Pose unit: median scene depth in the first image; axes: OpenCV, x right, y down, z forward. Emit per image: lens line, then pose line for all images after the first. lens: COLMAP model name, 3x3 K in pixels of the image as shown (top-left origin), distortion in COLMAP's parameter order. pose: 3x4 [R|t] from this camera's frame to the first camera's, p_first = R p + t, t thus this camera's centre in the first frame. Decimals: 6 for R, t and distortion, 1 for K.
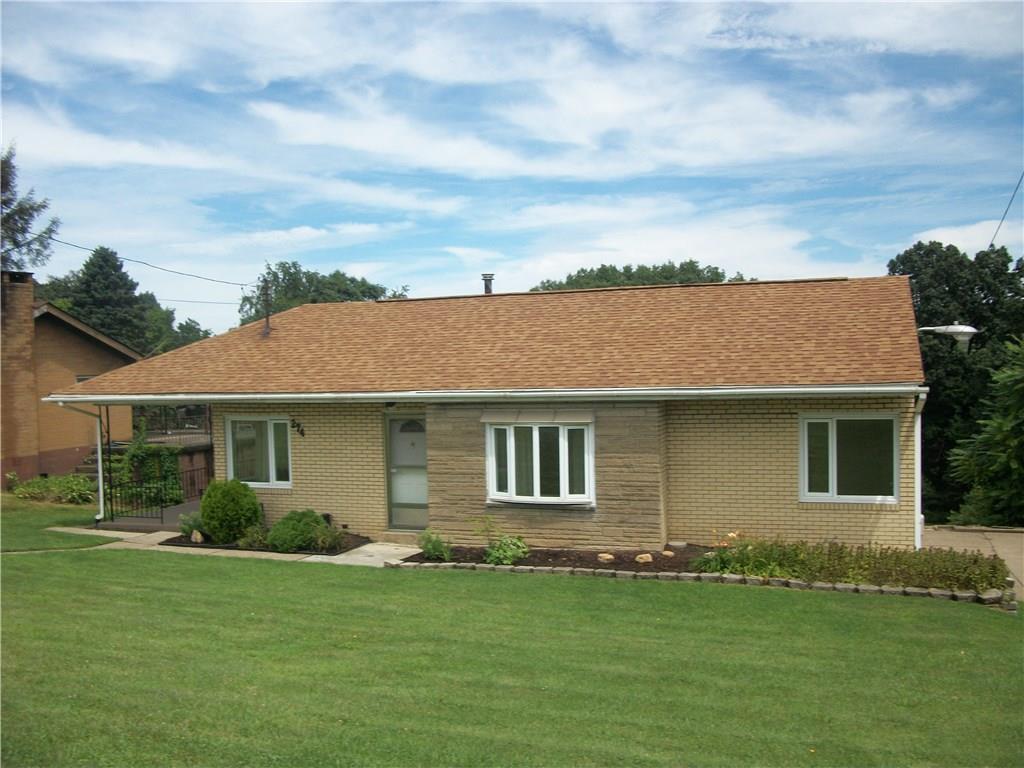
lens RADIAL K [[954.6, 0, 509.2], [0, 954.6, 378.7], [0, 0, 1]] dist [-0.124576, 0.000000]
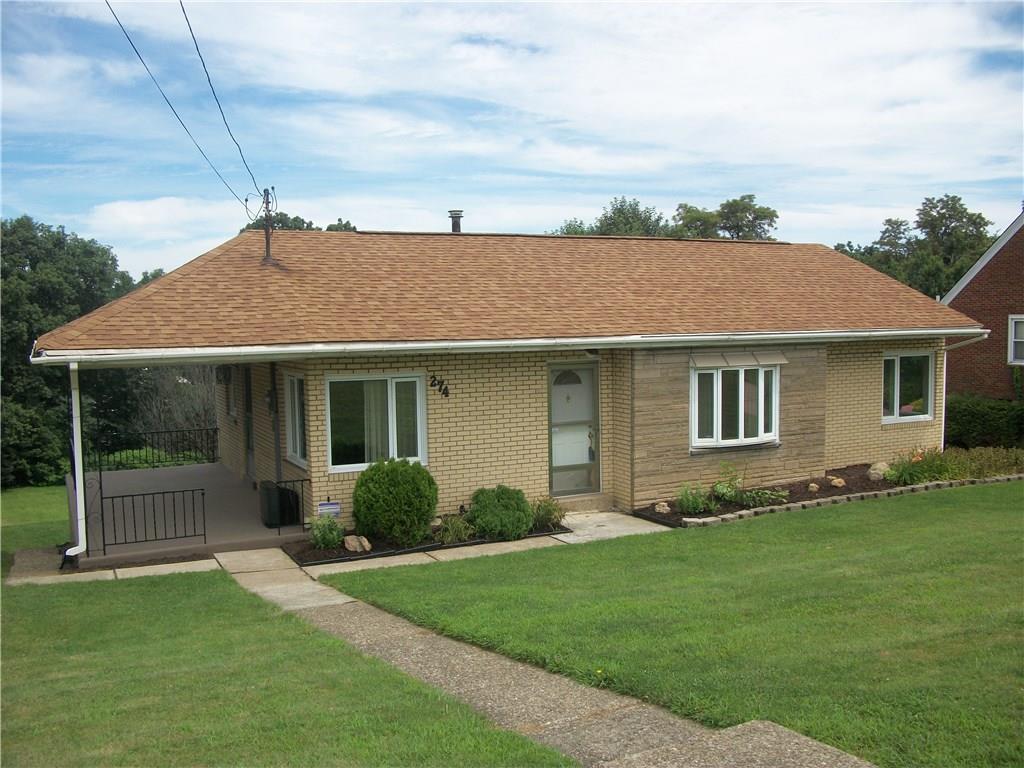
lens RADIAL K [[954.6, 0, 510.7], [0, 954.6, 387.8], [0, 0, 1]] dist [-0.124576, 0.000000]
pose [[0.701394, -0.041701, 0.711552, -0.838465], [0.011876, 0.998832, 0.046831, 0.019314], [-0.712674, -0.024397, 0.701071, 0.461107]]
